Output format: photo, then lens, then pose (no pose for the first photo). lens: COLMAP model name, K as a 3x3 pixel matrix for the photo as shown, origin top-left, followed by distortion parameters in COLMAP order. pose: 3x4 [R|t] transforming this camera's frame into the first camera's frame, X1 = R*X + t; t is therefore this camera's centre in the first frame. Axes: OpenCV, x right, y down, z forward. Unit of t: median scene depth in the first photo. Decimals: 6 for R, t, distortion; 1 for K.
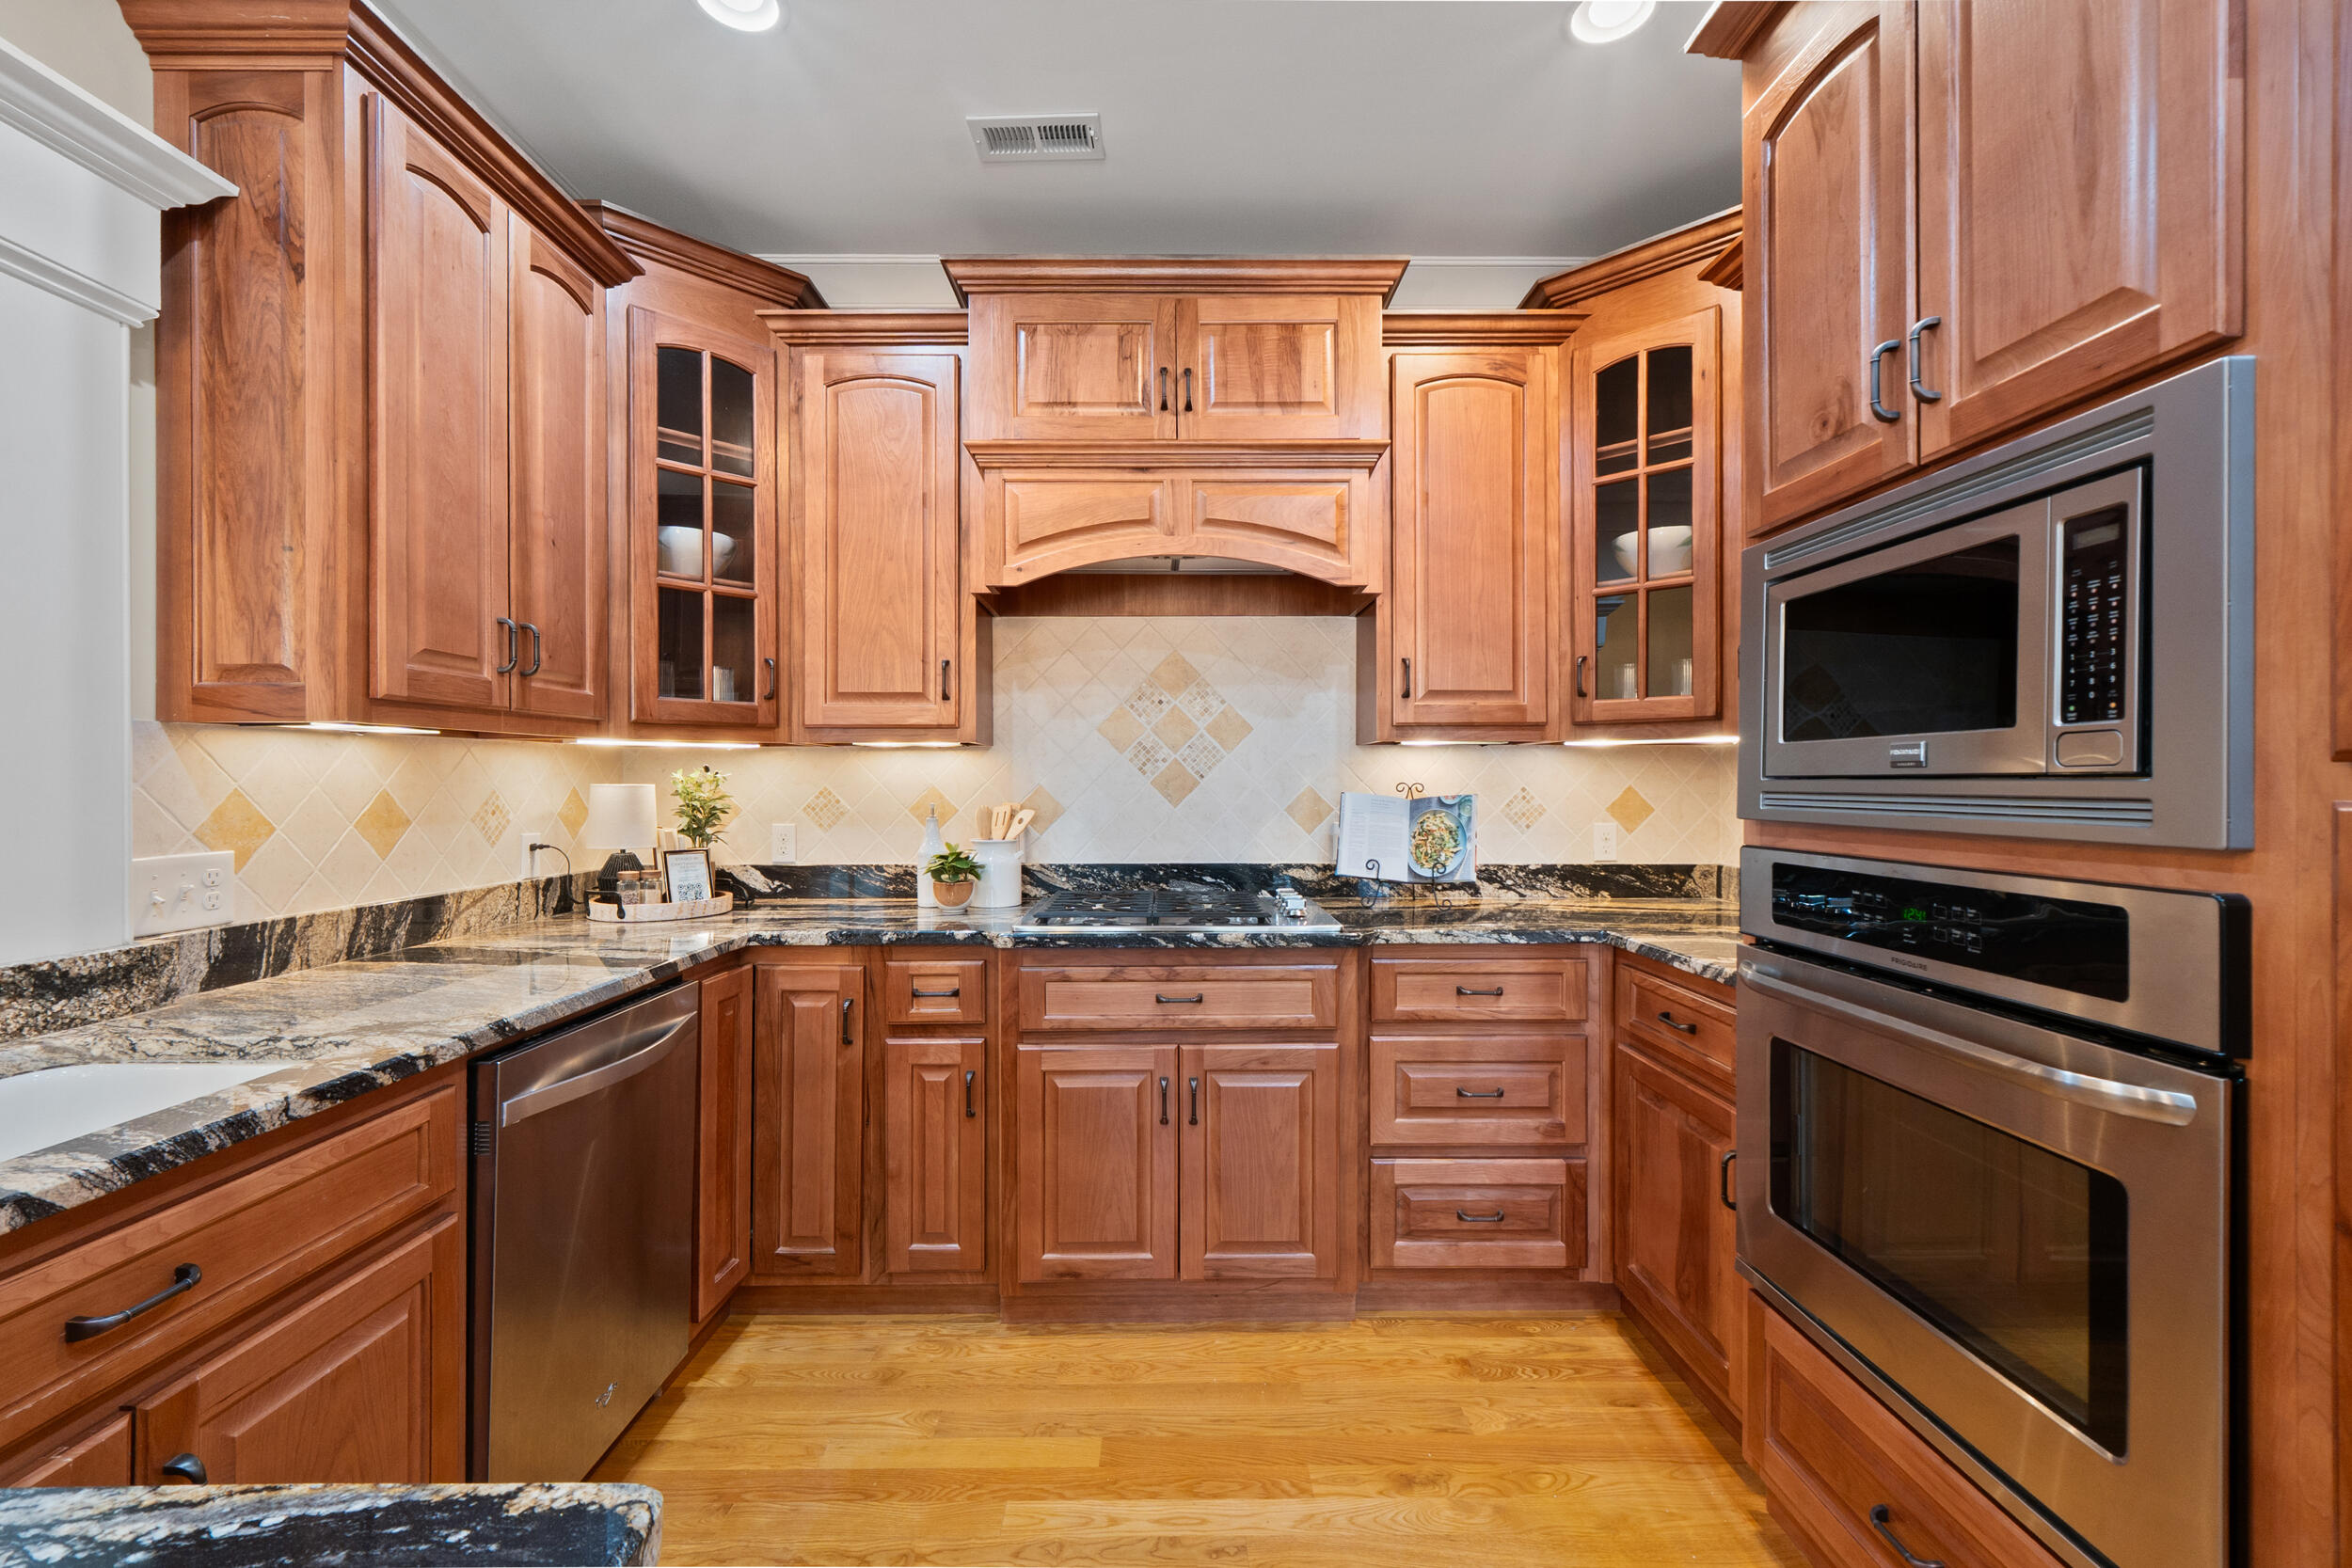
lens RADIAL K [[967.3, 0, 1176.0], [0, 967.3, 784.0], [0, 0, 1]] dist [-0.002070, 0.000130]
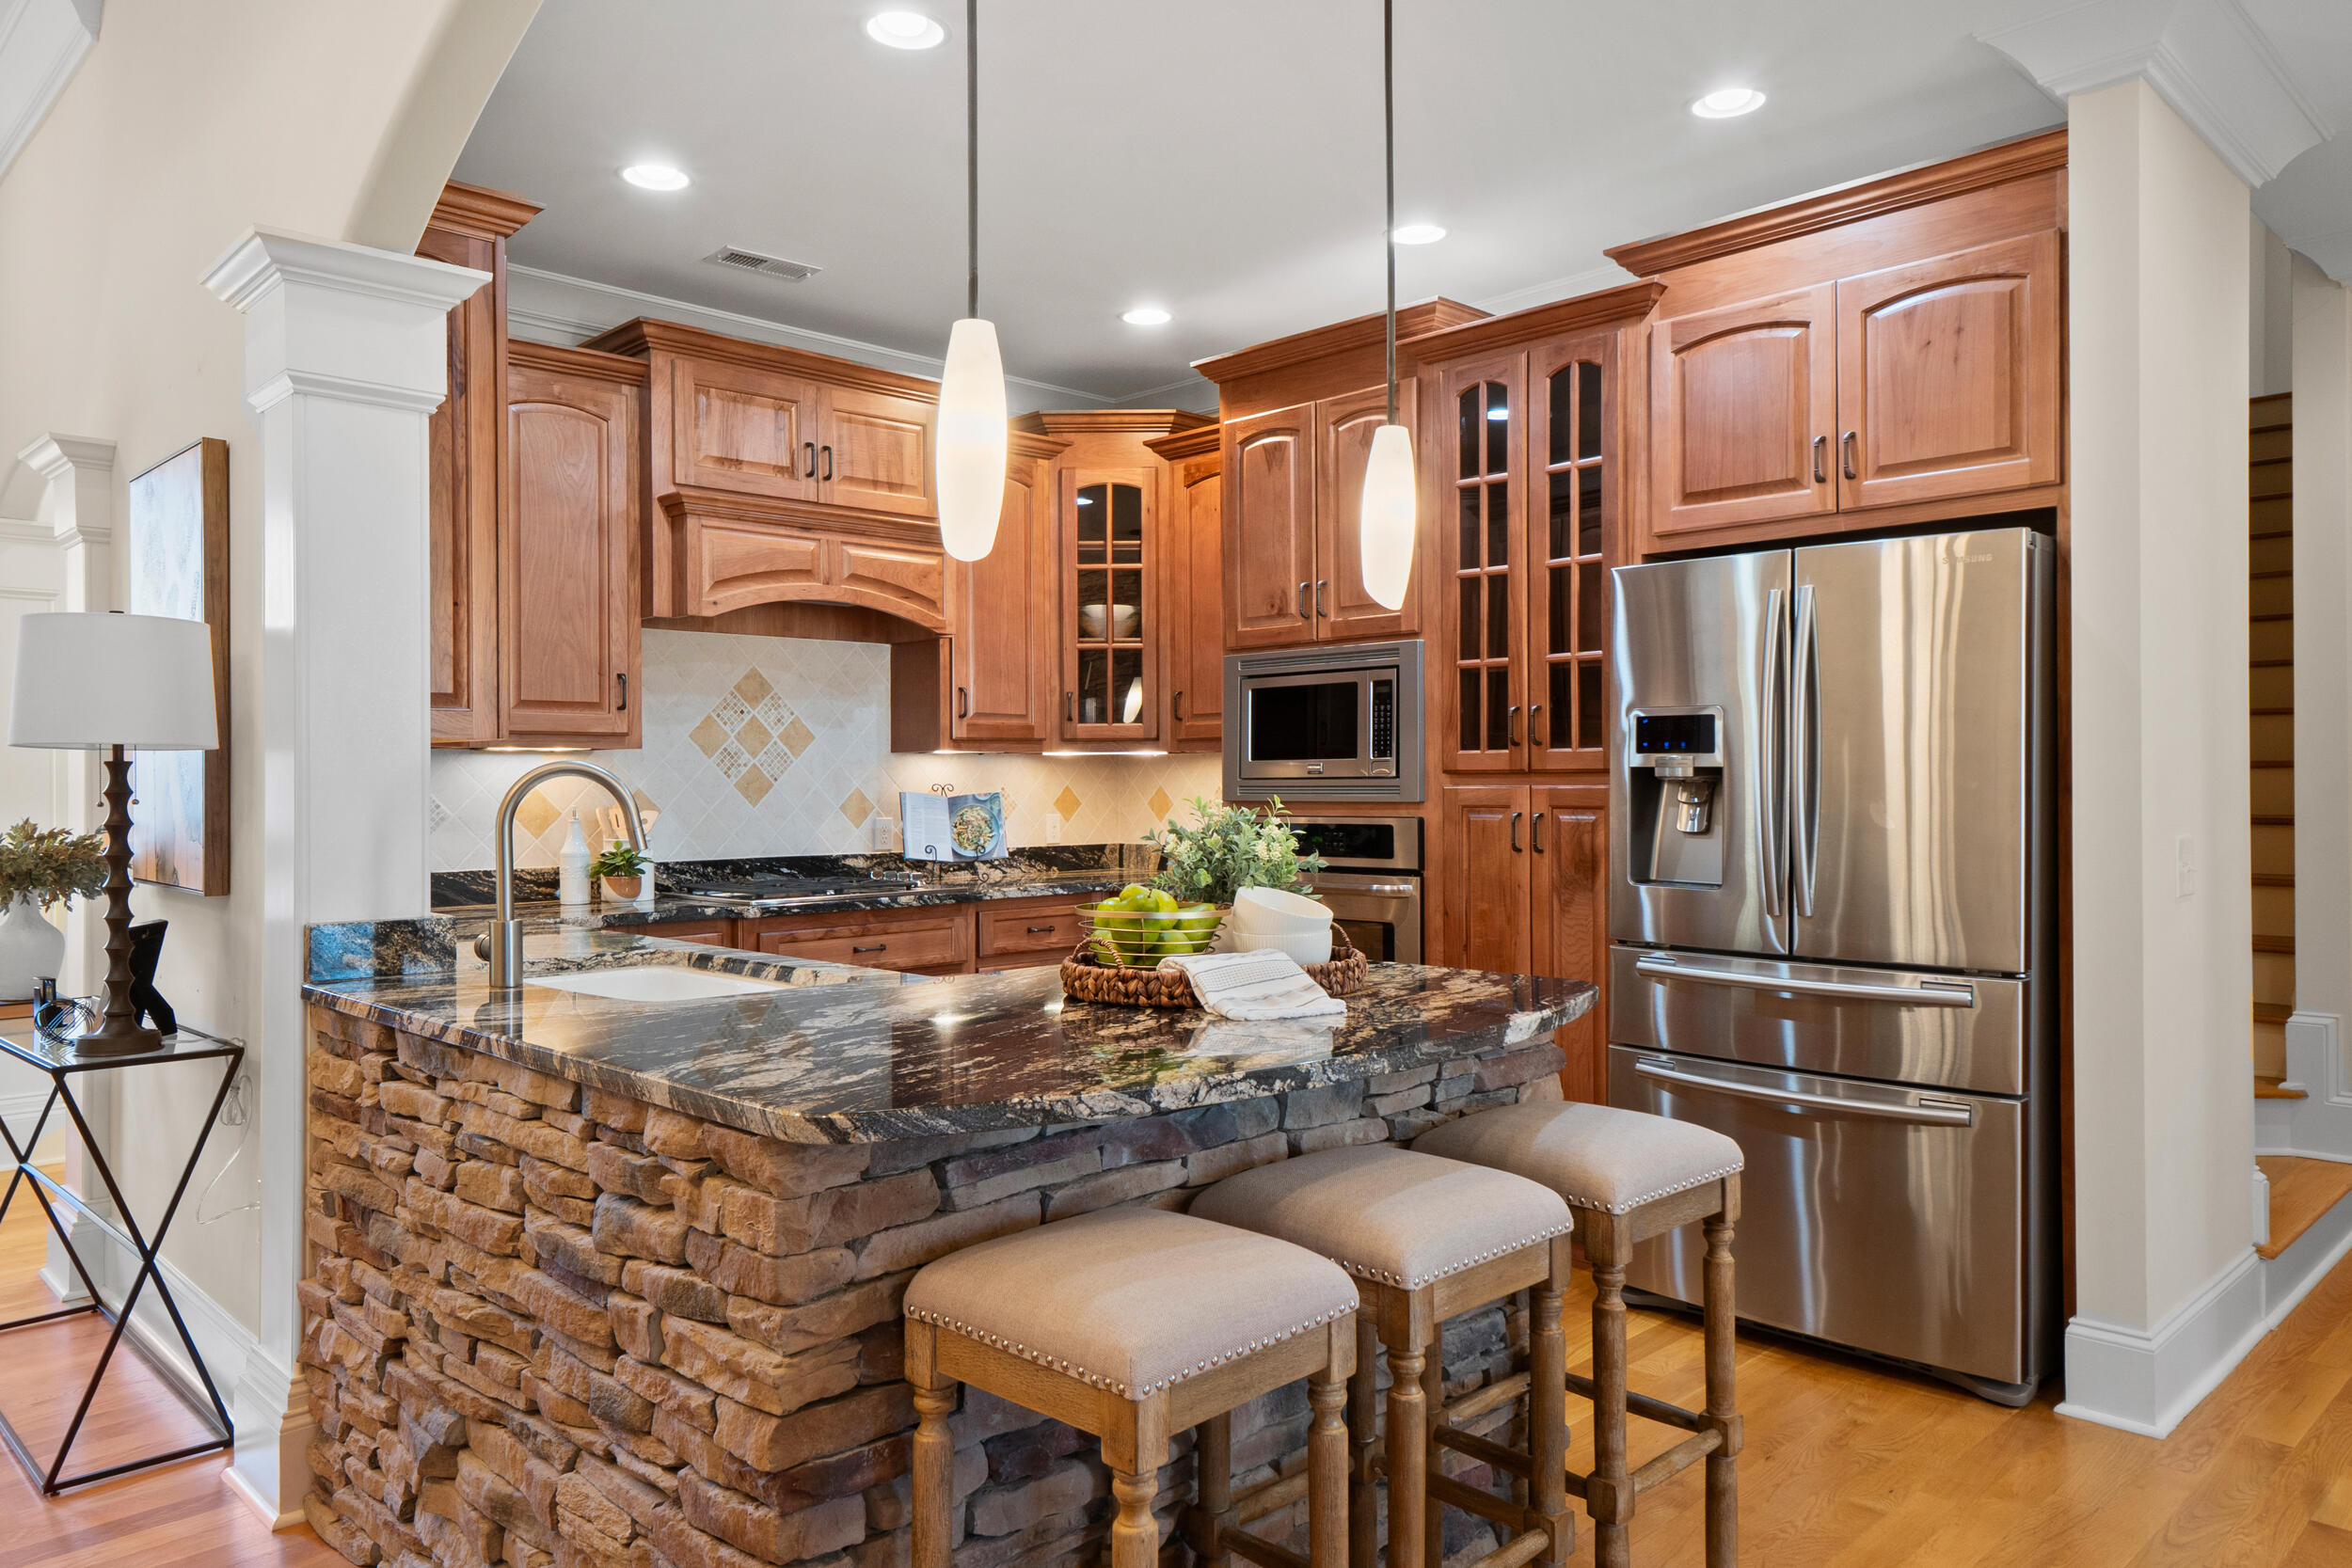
lens RADIAL K [[1618.7, 0, 1176.0], [0, 1618.7, 784.0], [0, 0, 1]] dist [0.001571, -0.000112]
pose [[0.715279, -0.005347, 0.698819, -1.087382], [0.008343, 0.999965, -0.000887, 0.003572], [-0.698790, 0.006465, 0.715298, -0.759604]]
